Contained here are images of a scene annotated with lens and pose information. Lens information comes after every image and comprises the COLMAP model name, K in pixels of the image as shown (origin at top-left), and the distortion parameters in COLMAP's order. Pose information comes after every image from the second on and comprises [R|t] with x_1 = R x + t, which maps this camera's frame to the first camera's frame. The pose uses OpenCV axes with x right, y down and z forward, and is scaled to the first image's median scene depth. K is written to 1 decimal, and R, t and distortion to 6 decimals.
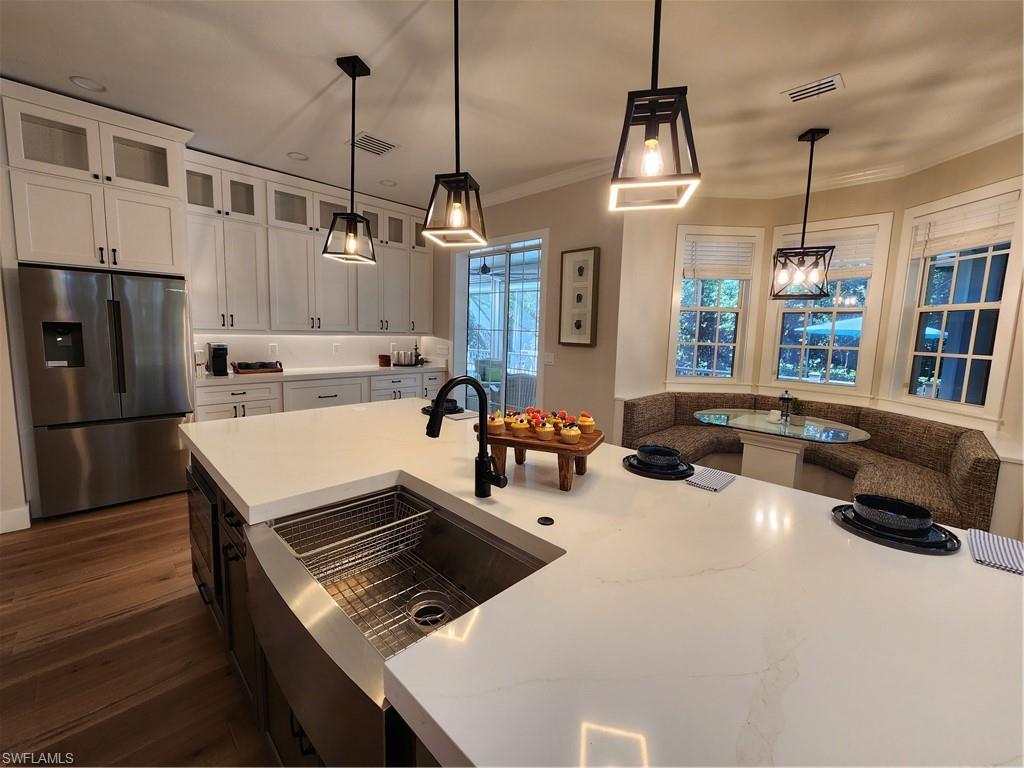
lens RADIAL K [[418.2, 0, 508.0], [0, 418.2, 374.9], [0, 0, 1]] dist [-0.000395, -0.000883]
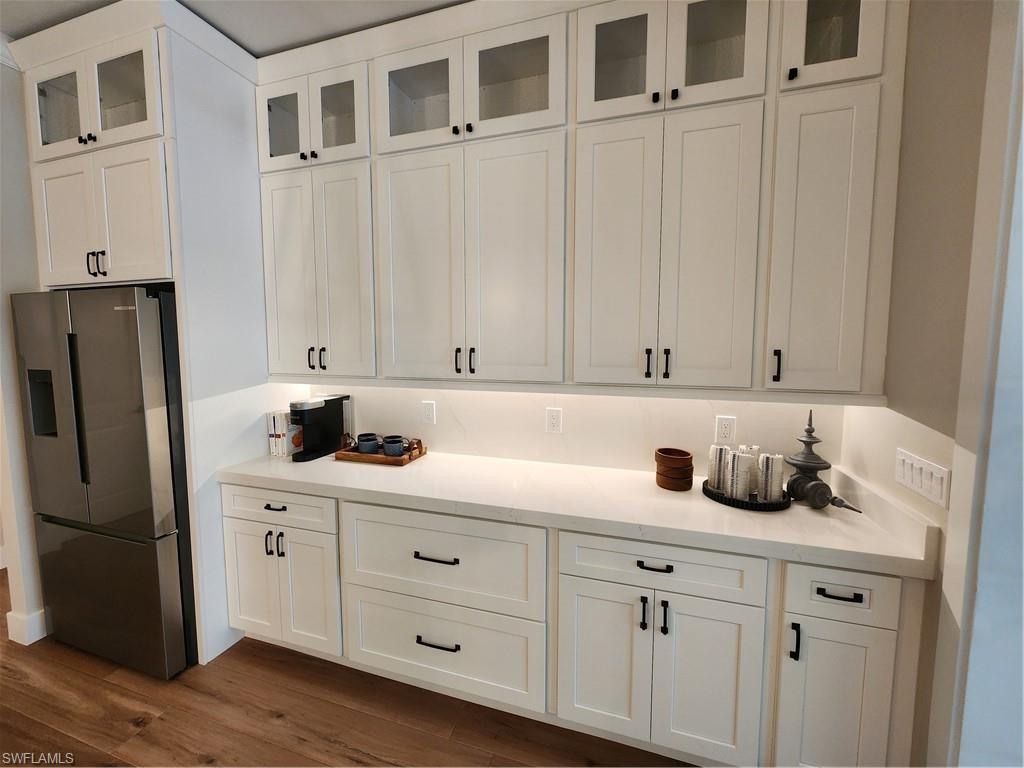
lens RADIAL K [[411.6, 0, 513.4], [0, 411.6, 377.3], [0, 0, 1]] dist [-0.004085, -0.000513]
pose [[0.455732, 0.043202, -0.889068, -0.089399], [-0.086785, 0.996219, 0.003923, -0.131225], [0.885876, 0.075370, 0.457758, 0.990496]]
